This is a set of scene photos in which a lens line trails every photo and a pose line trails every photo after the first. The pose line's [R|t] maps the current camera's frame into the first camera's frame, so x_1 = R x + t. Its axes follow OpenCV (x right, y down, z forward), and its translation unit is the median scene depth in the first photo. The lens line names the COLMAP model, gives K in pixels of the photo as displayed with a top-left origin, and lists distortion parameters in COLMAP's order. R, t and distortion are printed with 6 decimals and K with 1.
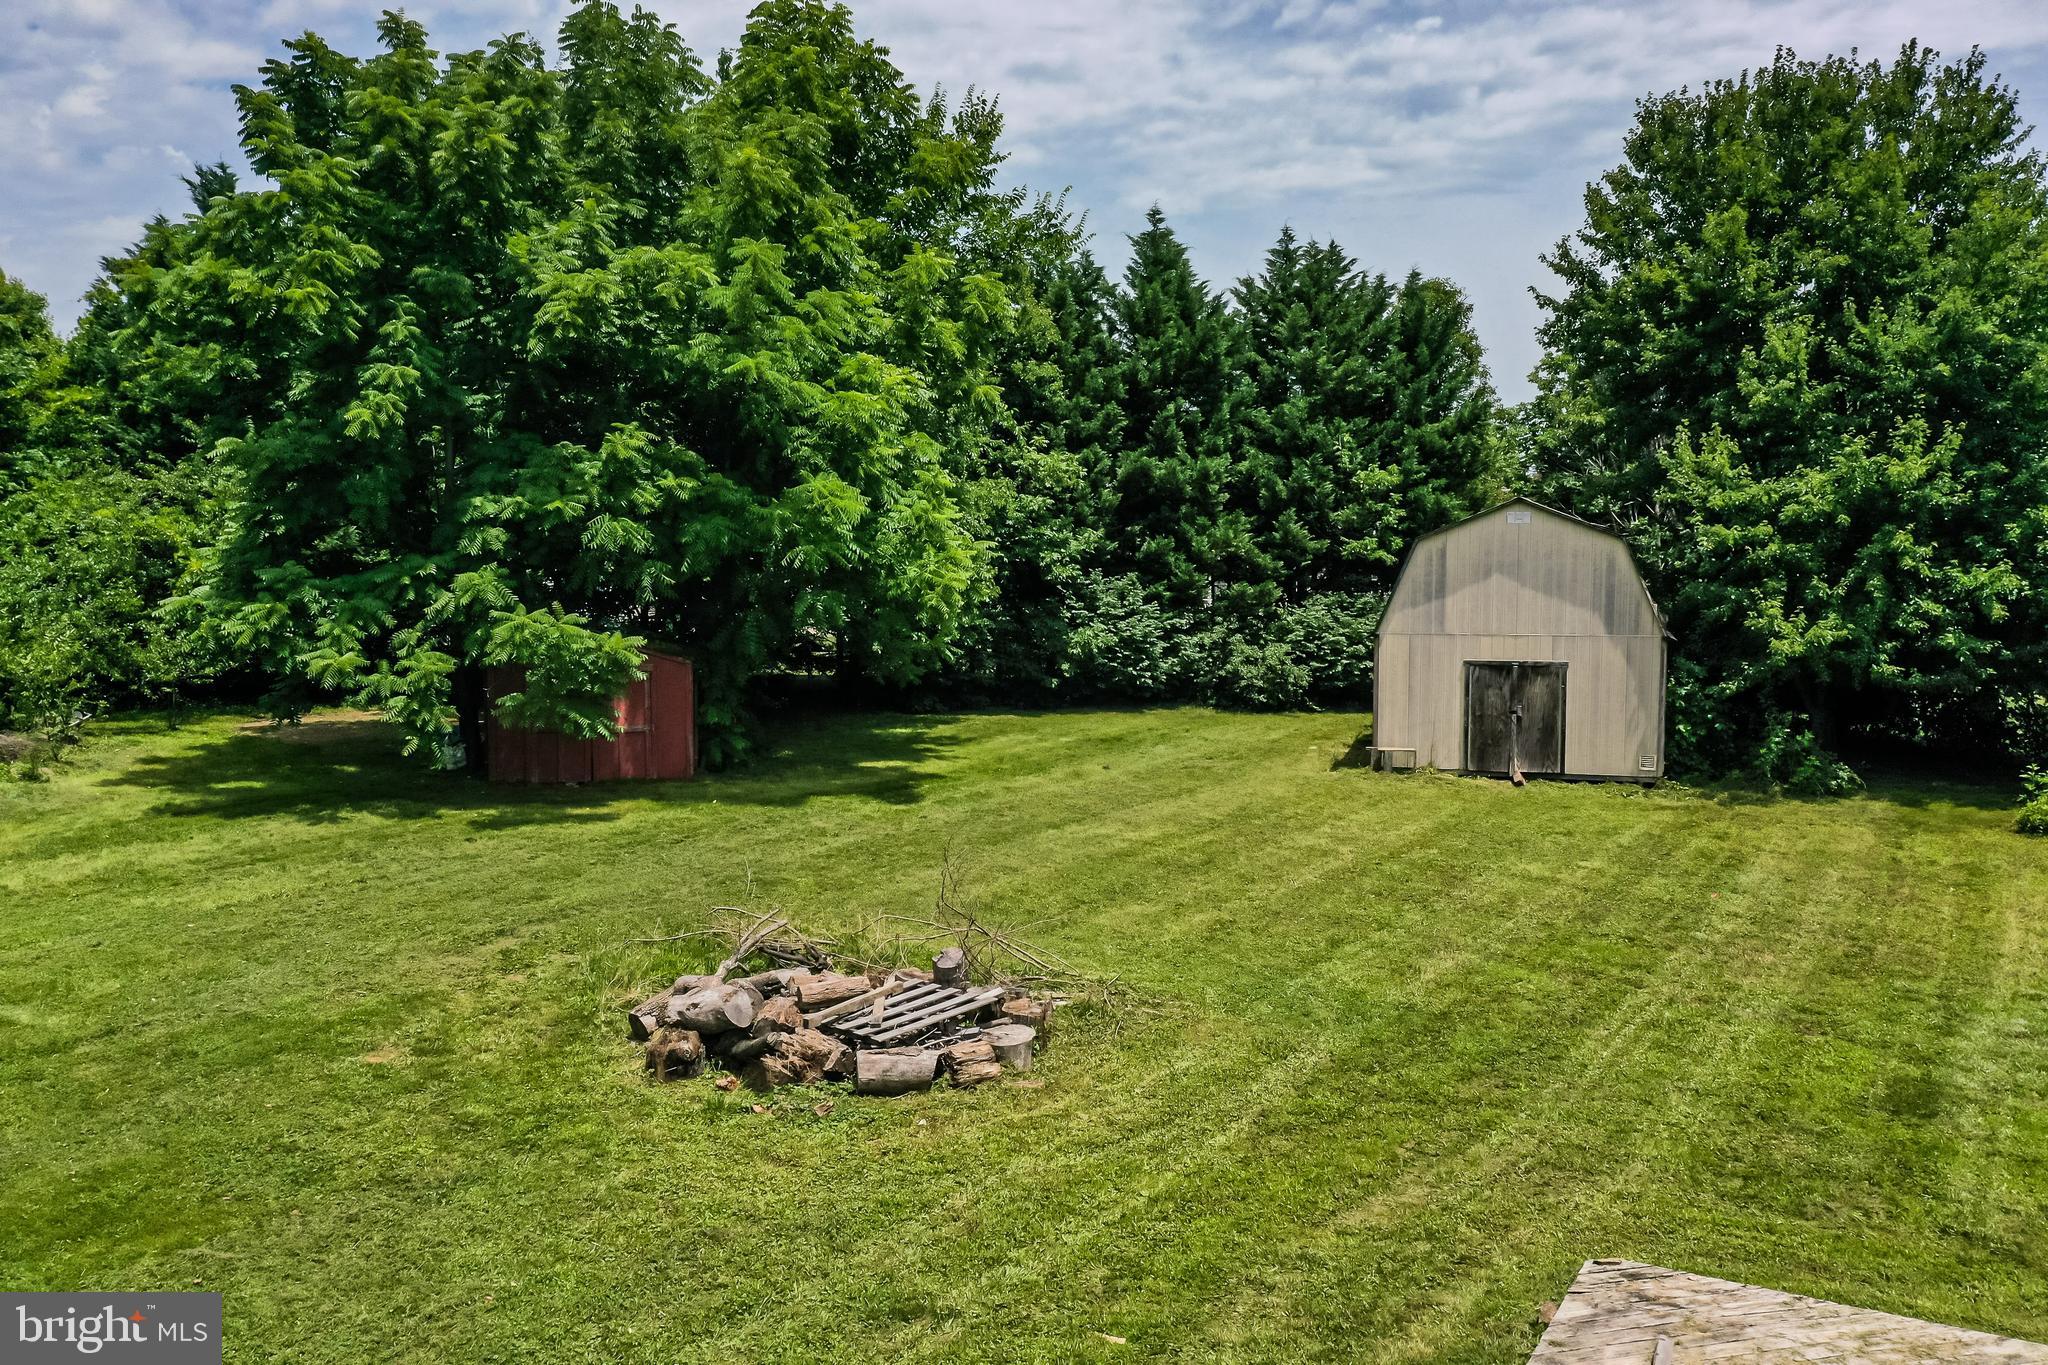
lens RADIAL K [[1628.3, 0, 1024.0], [0, 1628.3, 682.5], [0, 0, 1]] dist [0.031734, 0.001171]
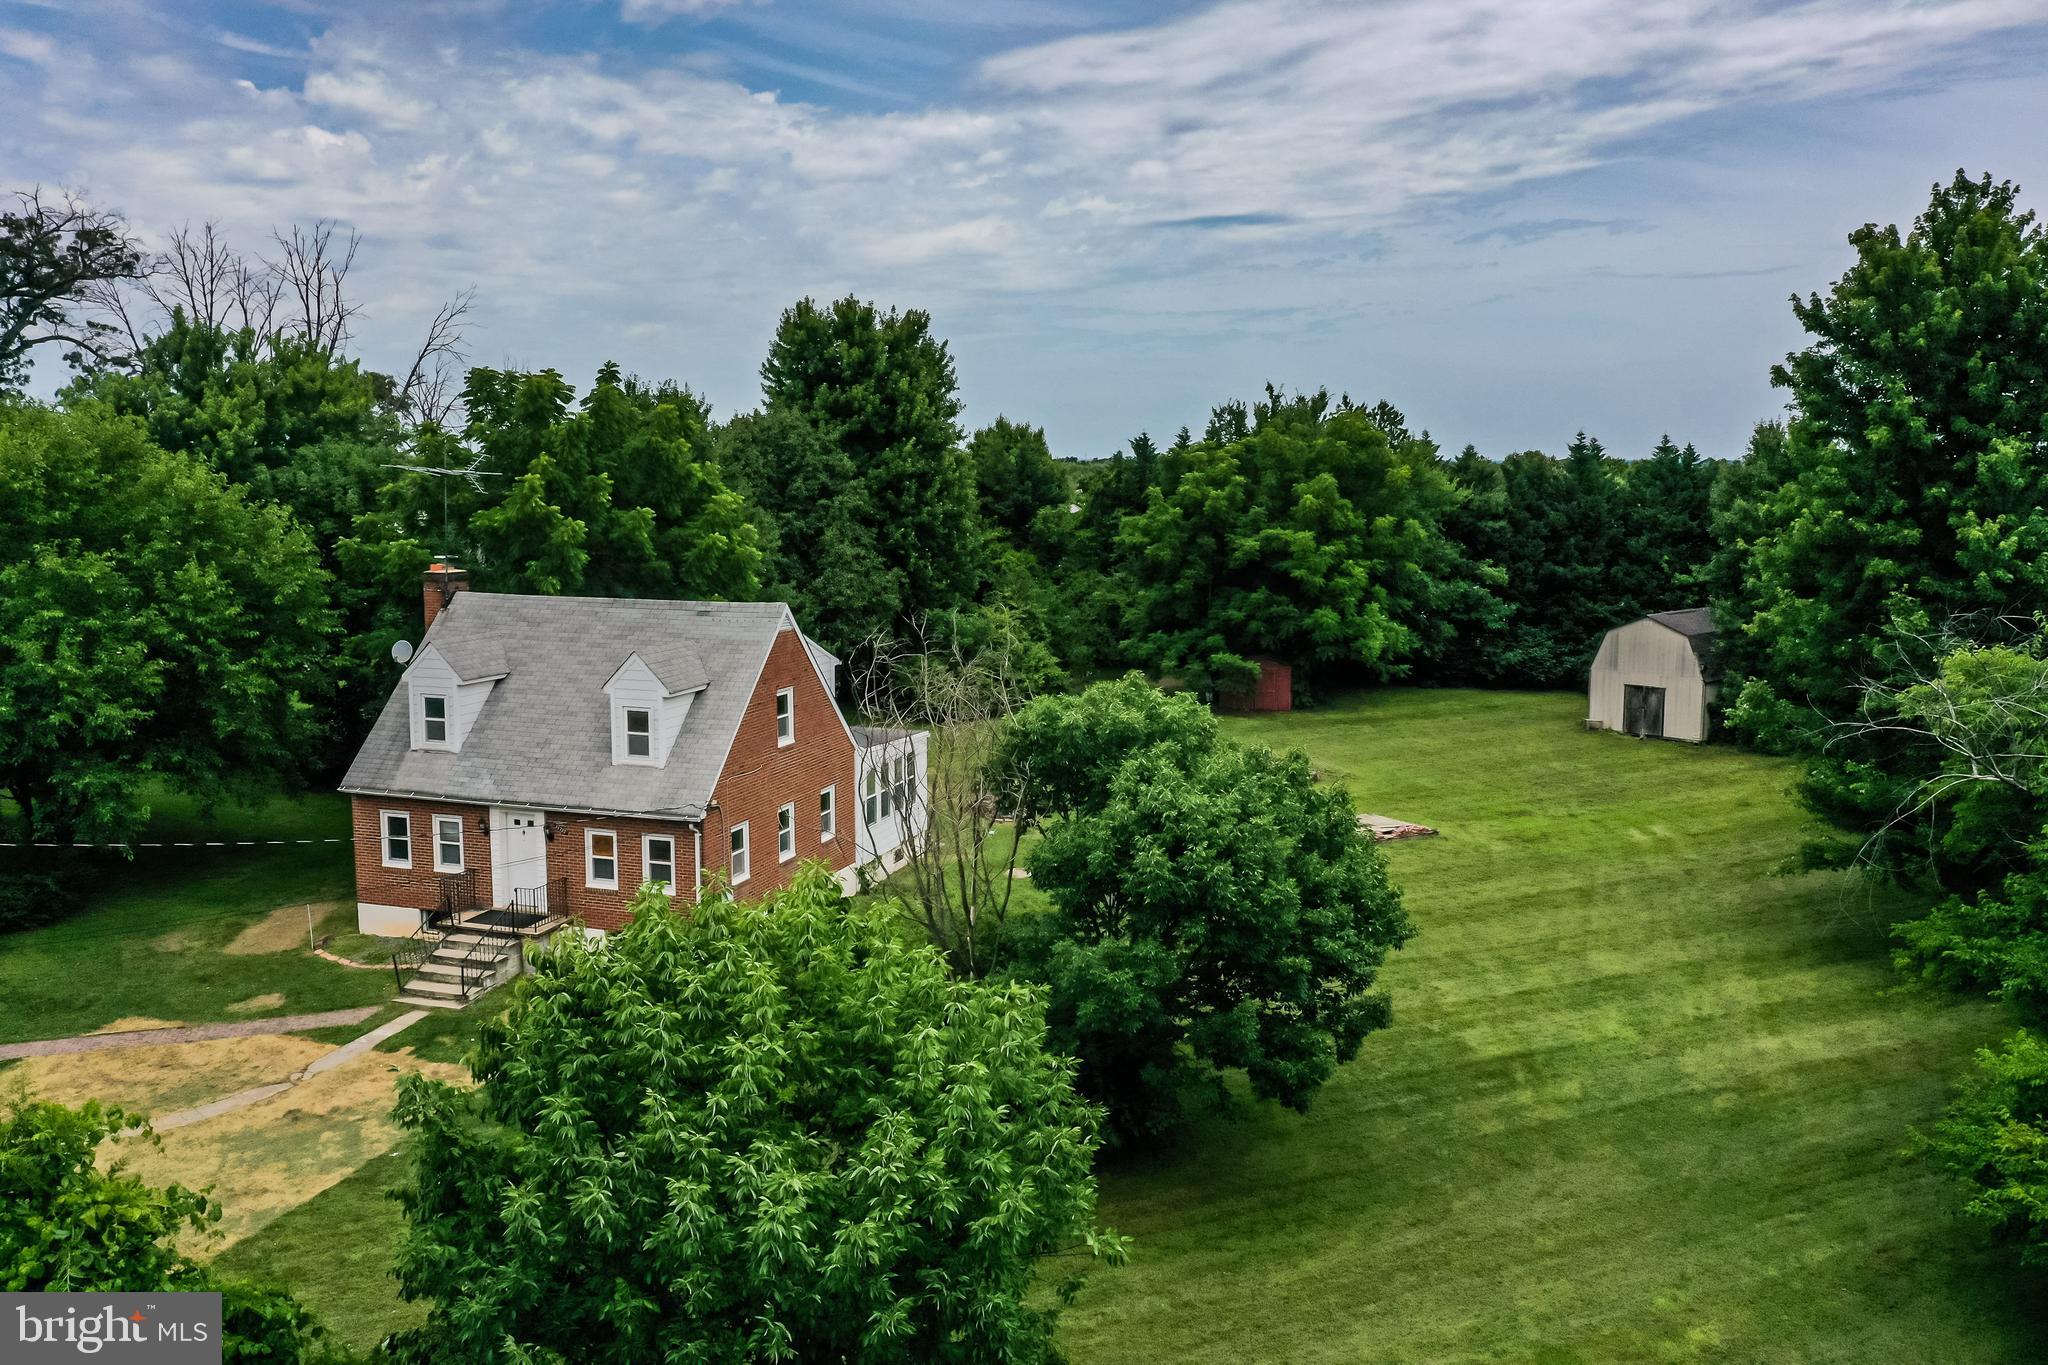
lens RADIAL K [[1628.3, 0, 1024.0], [0, 1628.3, 682.5], [0, 0, 1]] dist [0.031734, 0.001171]
pose [[0.870858, 0.065382, -0.487167, 0.655575], [-0.043209, 0.997460, 0.056628, -0.108710], [0.489632, -0.028265, 0.871471, -1.413605]]
